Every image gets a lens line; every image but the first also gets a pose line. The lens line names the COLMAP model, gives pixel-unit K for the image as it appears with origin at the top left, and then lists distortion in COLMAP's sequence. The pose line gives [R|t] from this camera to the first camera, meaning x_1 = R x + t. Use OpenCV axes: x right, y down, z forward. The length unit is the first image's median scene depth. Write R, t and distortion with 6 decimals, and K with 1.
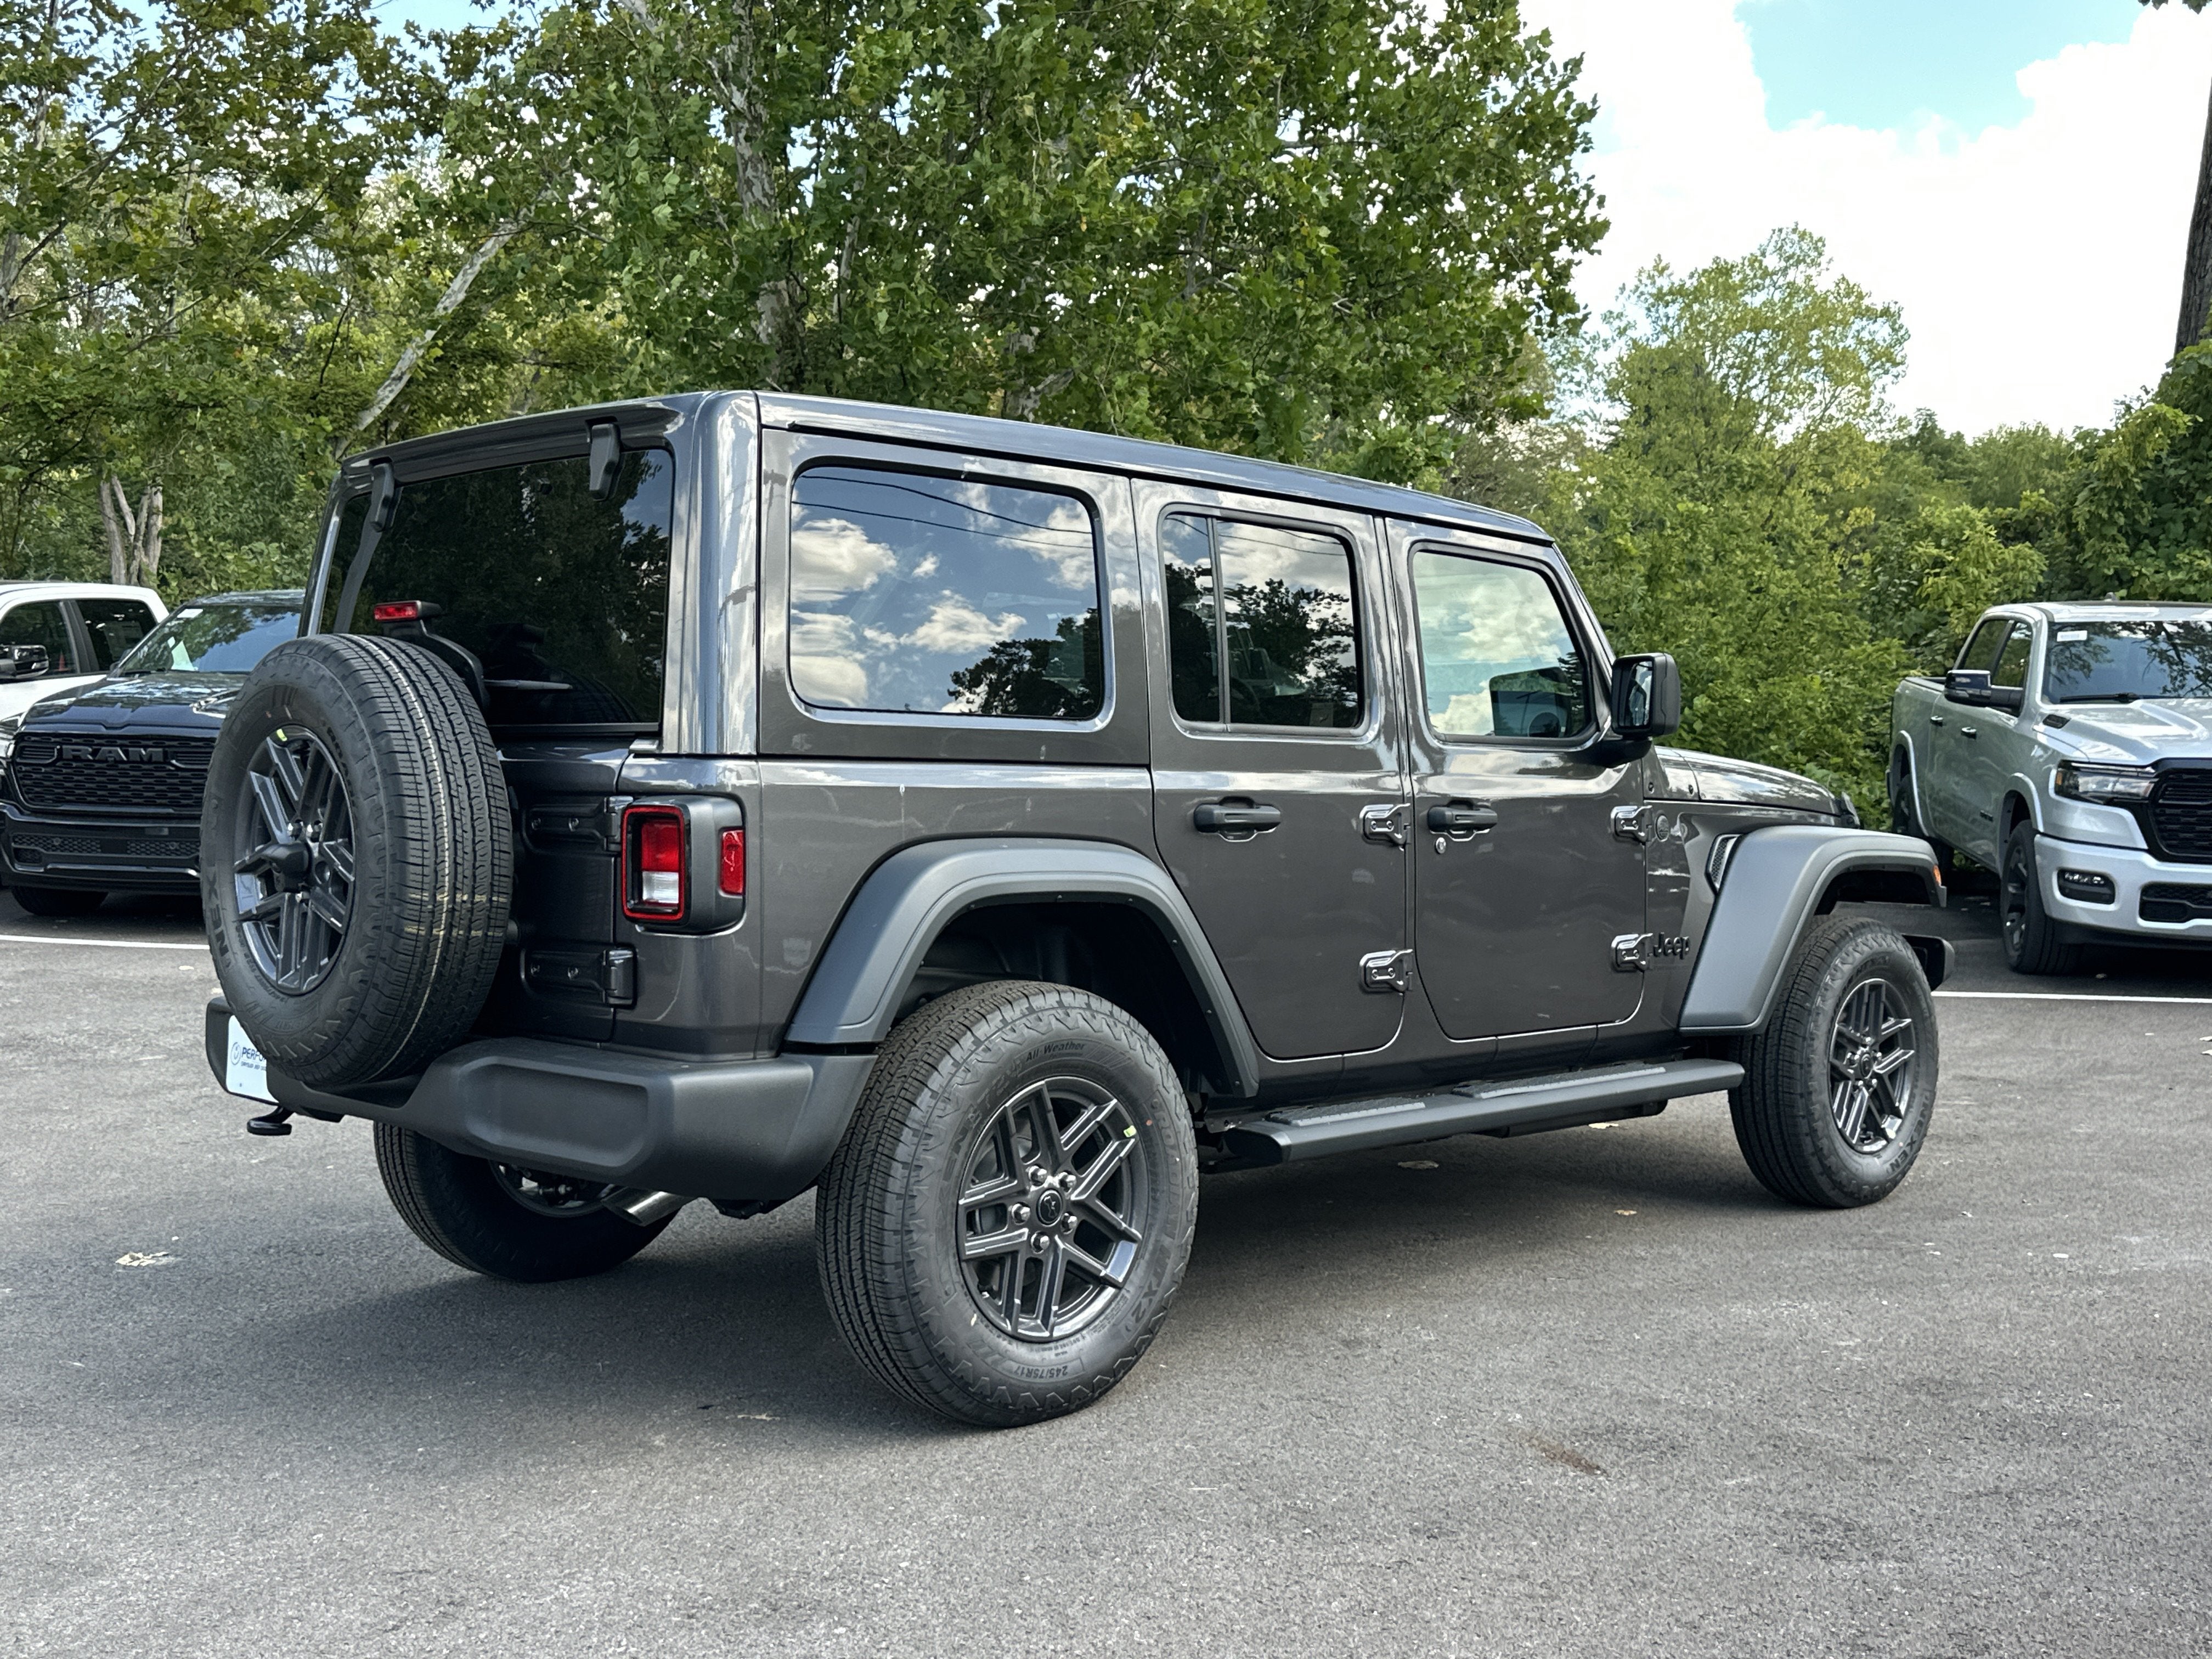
lens RADIAL K [[2267.7, 0, 1106.0], [0, 2267.7, 829.5], [0, 0, 1]] dist [0.176675, -0.377216]
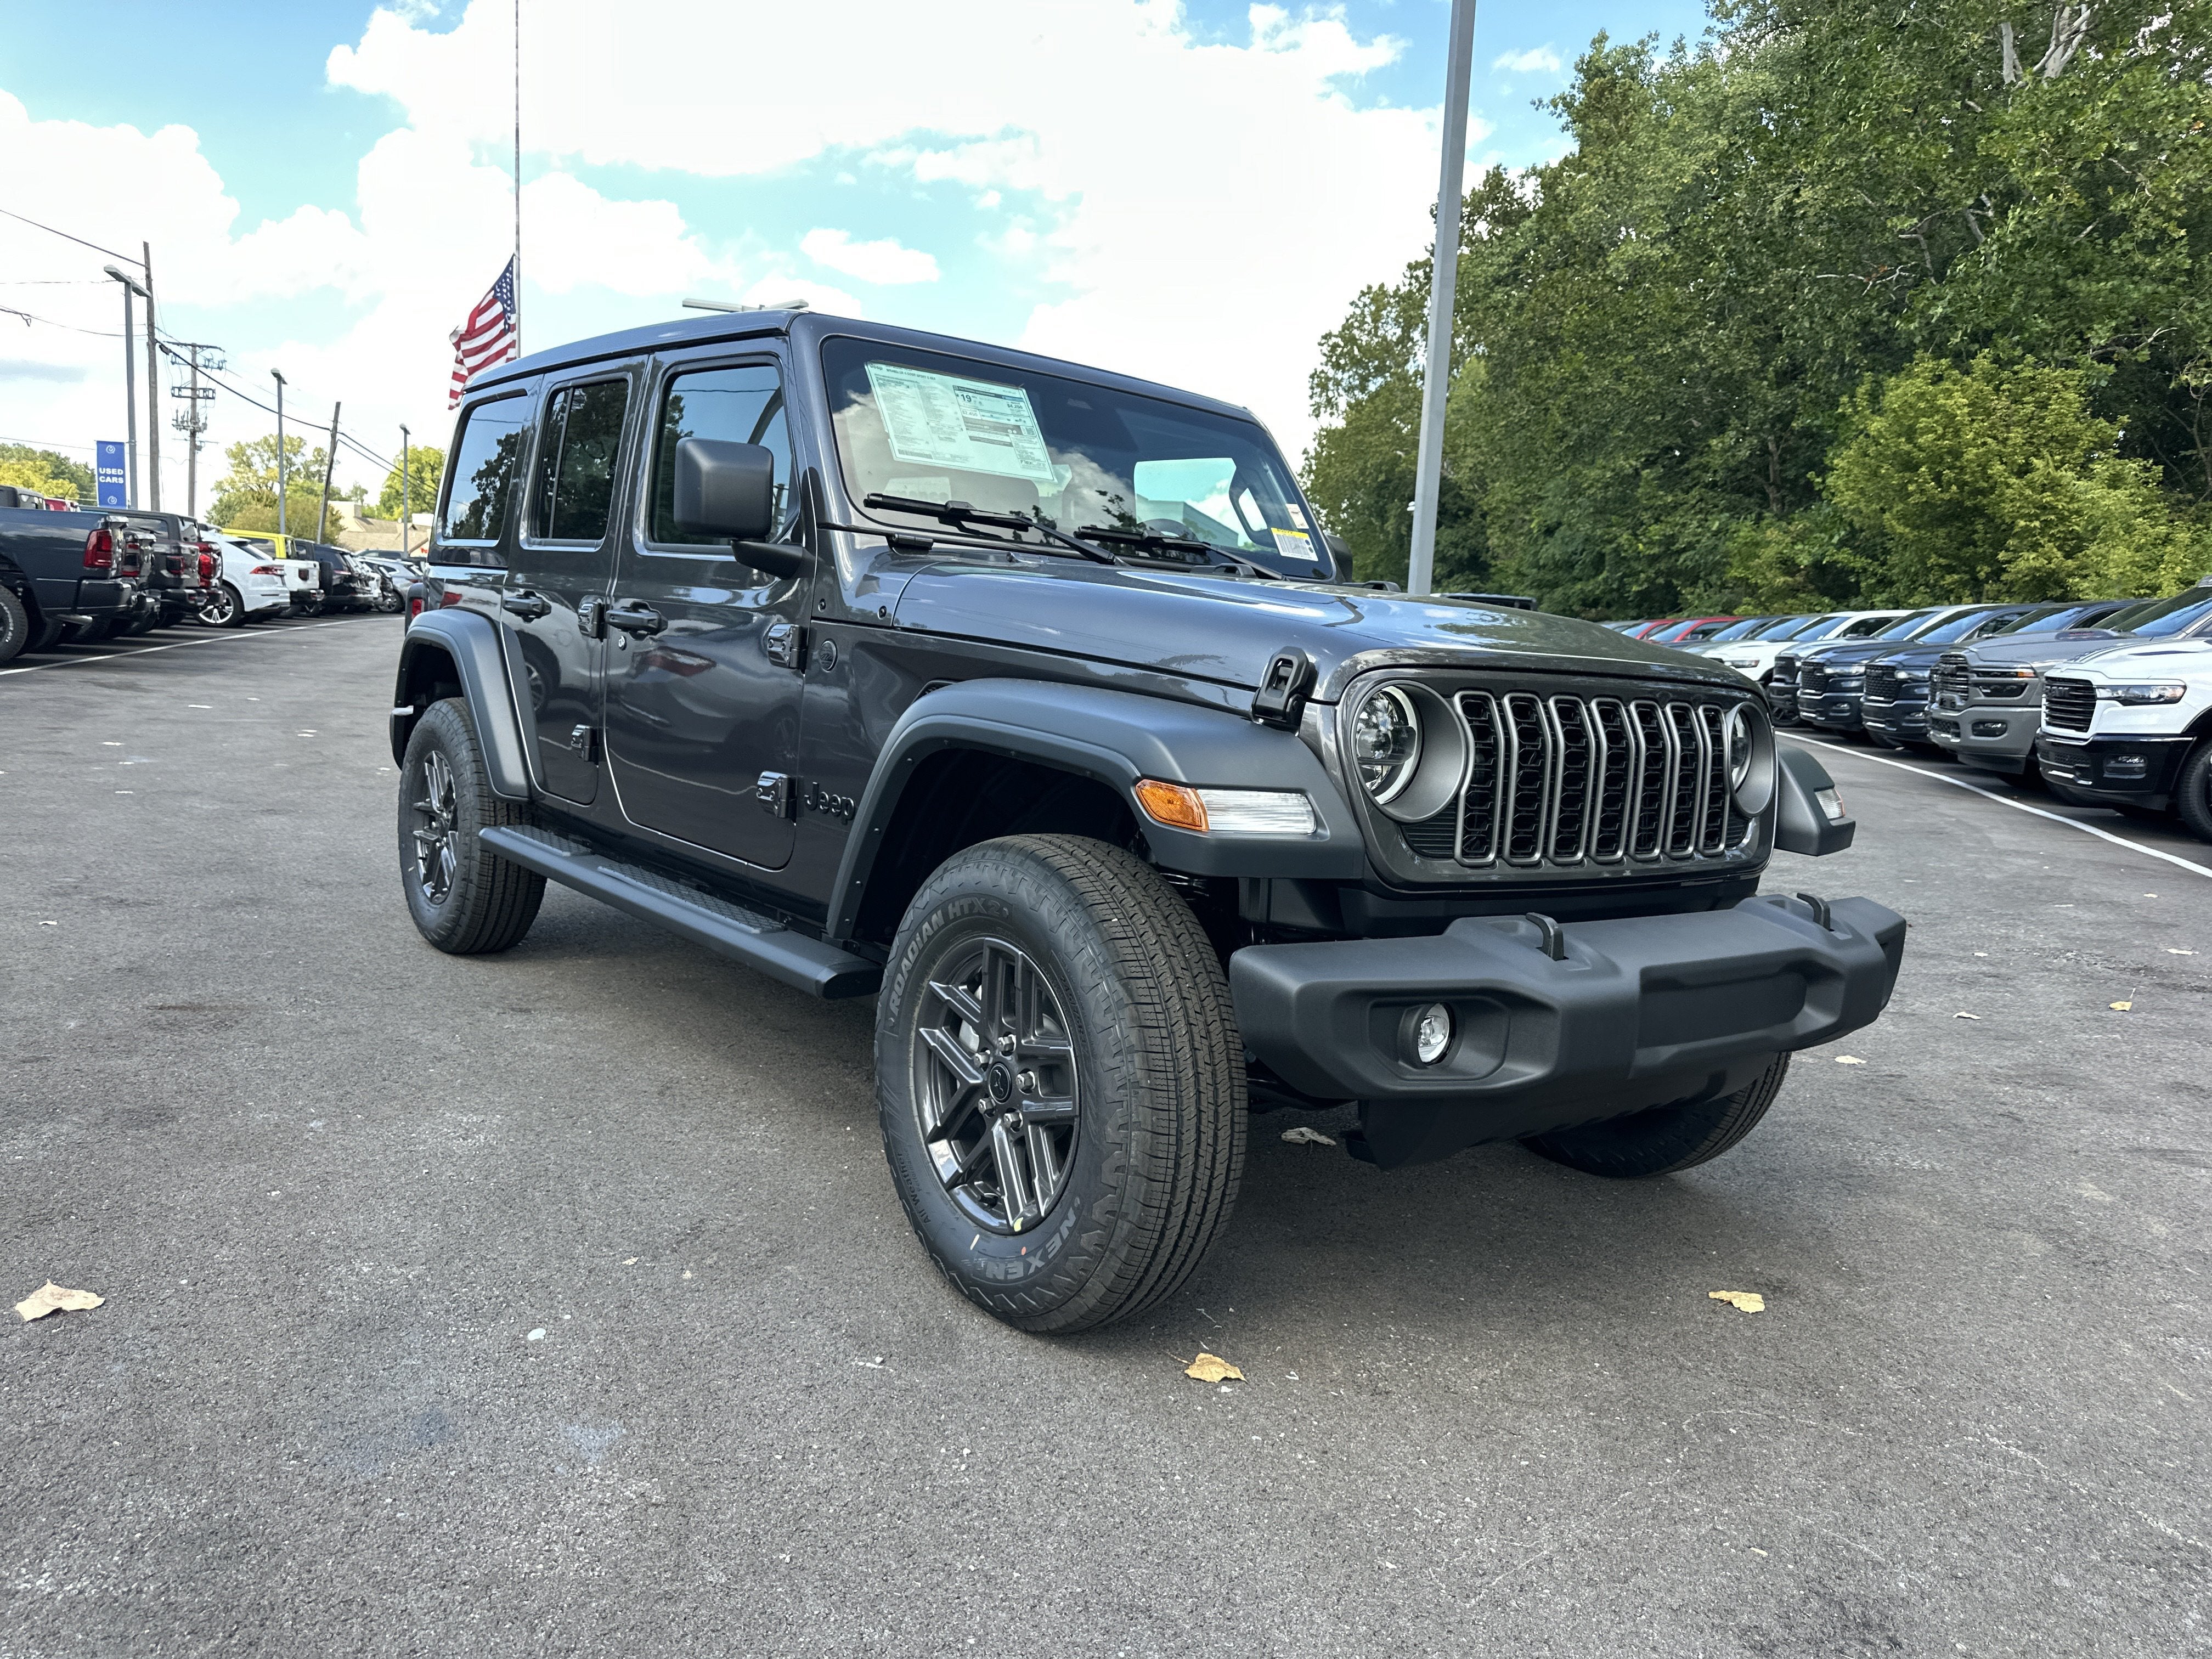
lens RADIAL K [[1568.0, 0, 1099.8], [0, 1568.0, 817.3], [0, 0, 1]] dist [0.064039, -0.074441]
pose [[-0.113290, 0.095370, -0.988974, 1.072368], [-0.103007, 0.988891, 0.107161, -0.019003], [0.988208, 0.114012, -0.102208, 1.574958]]
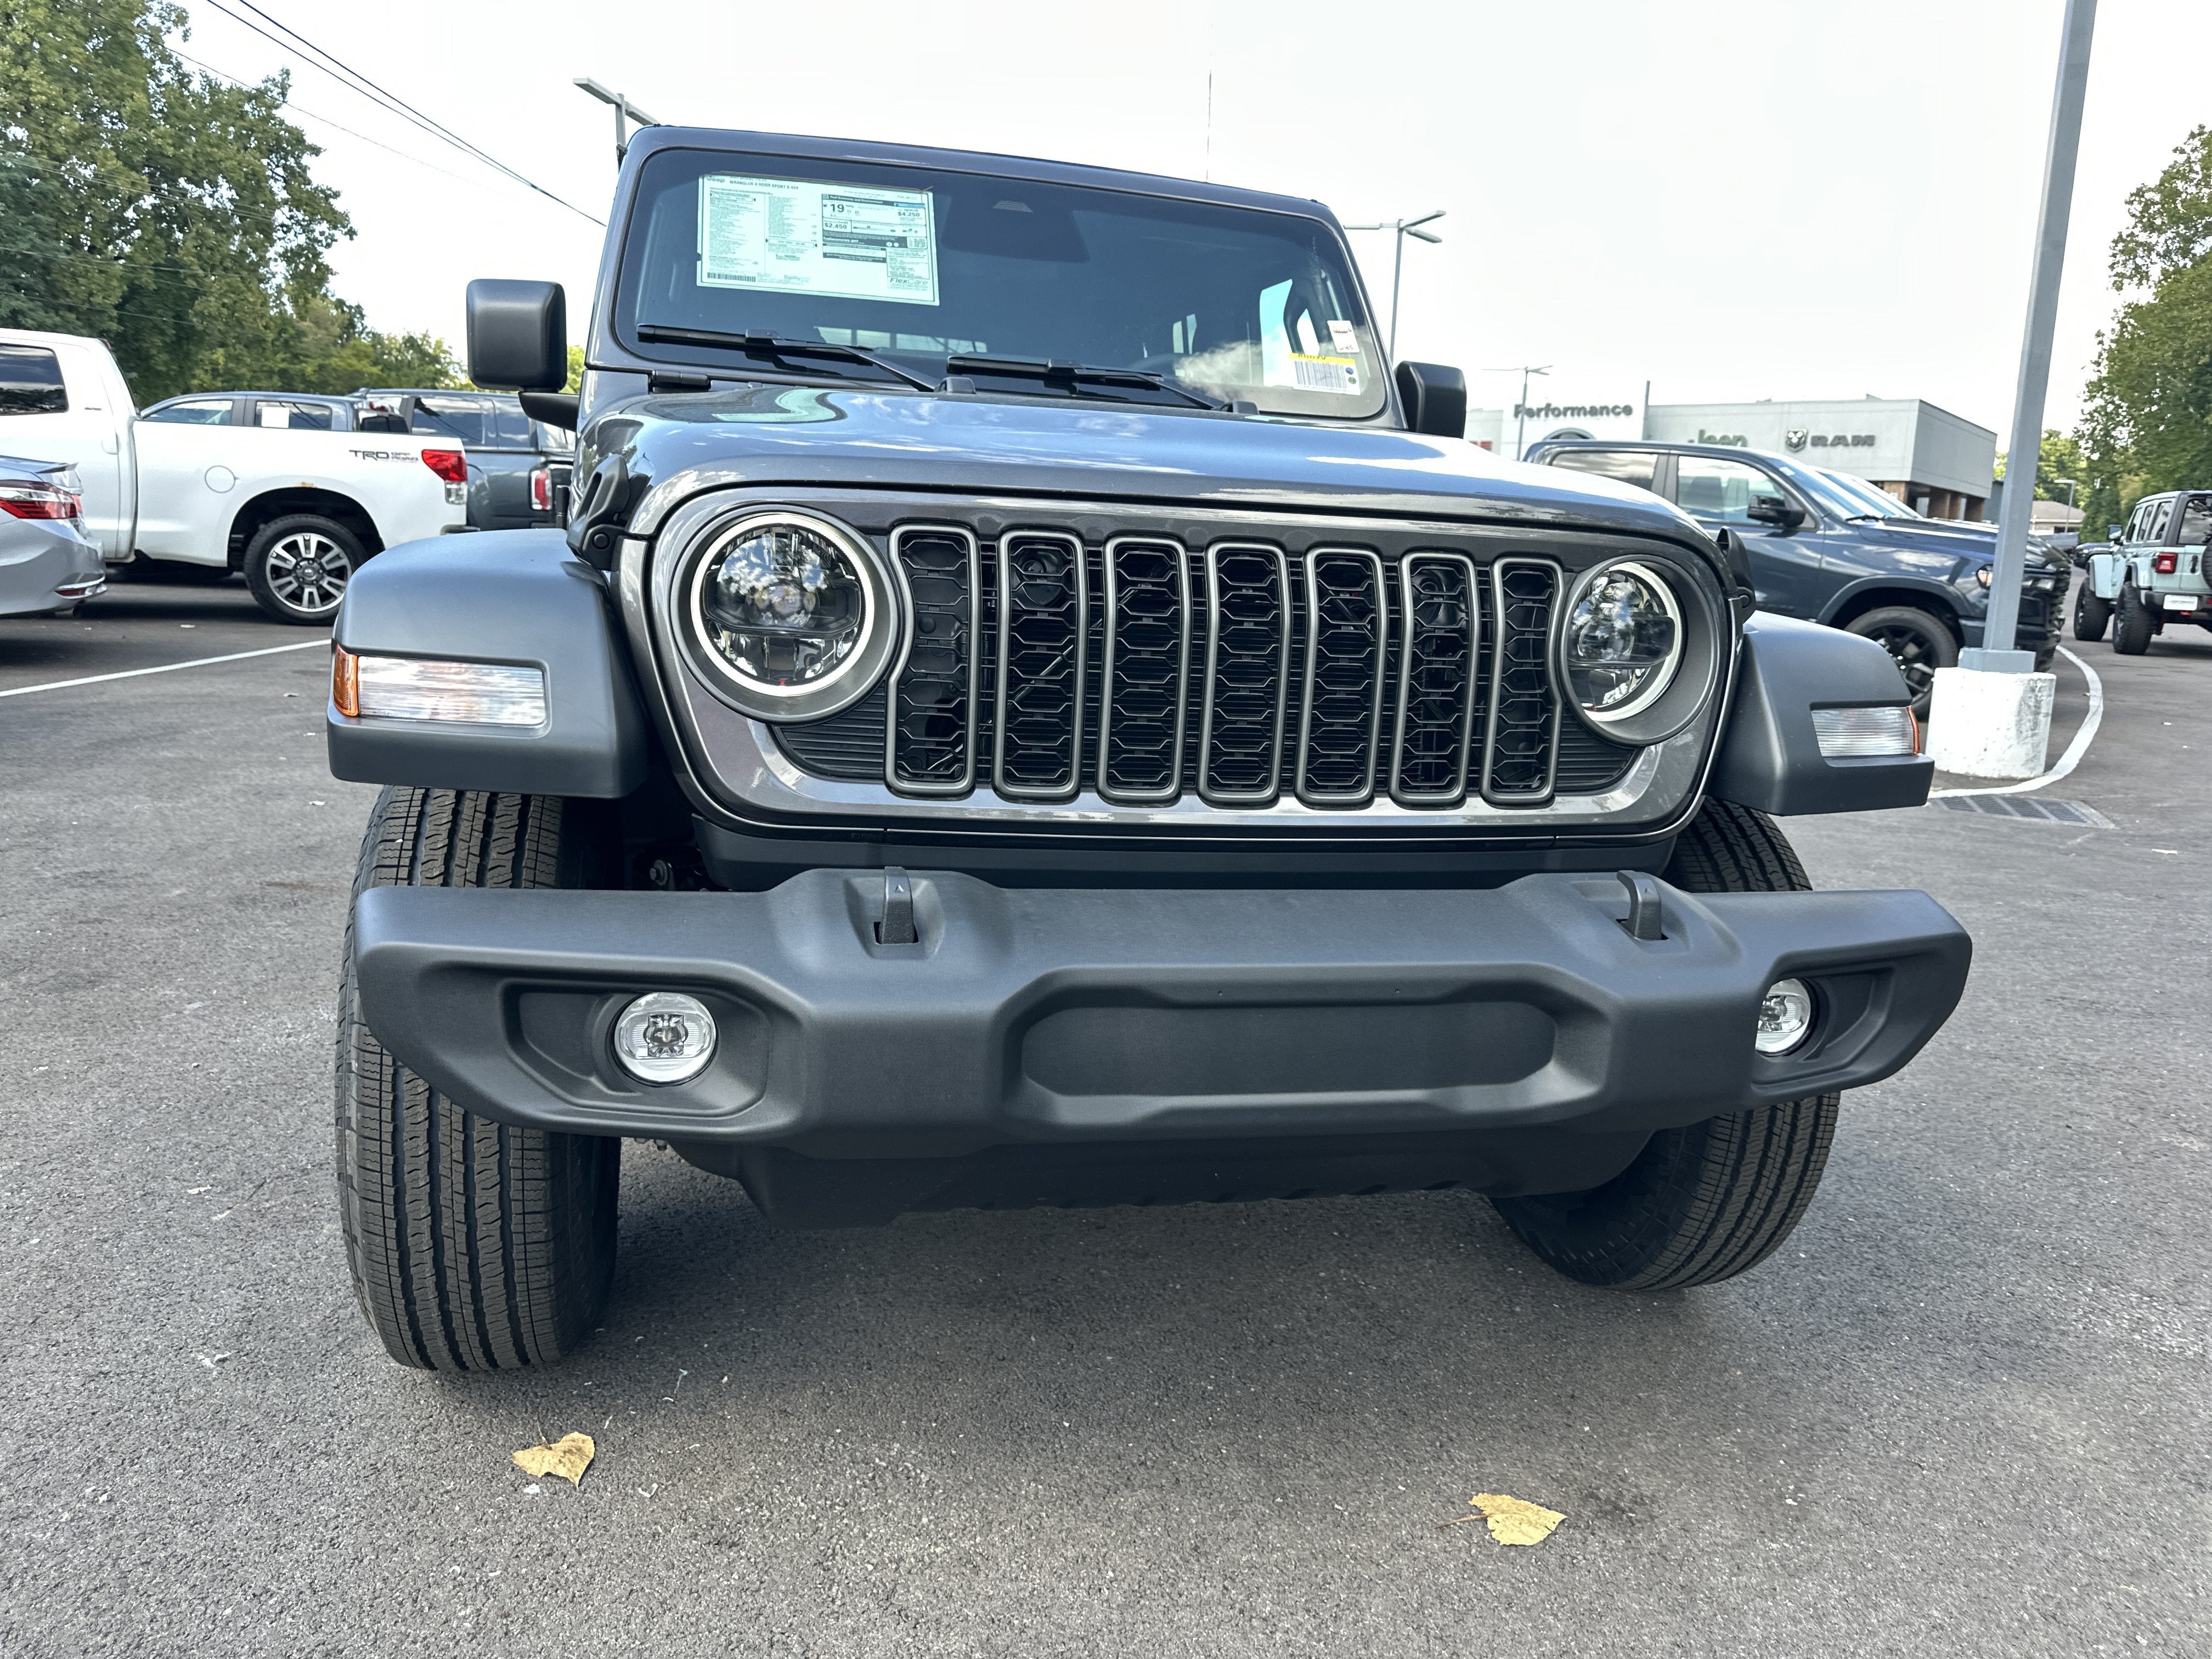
lens RADIAL K [[1566.6, 0, 1092.7], [0, 1566.6, 835.7], [0, 0, 1]] dist [0.037564, -0.048438]
pose [[-0.522371, 0.128735, -0.842945, 0.775671], [-0.081936, 0.976386, 0.199890, -0.022004], [0.848773, 0.173485, -0.499488, 1.885492]]
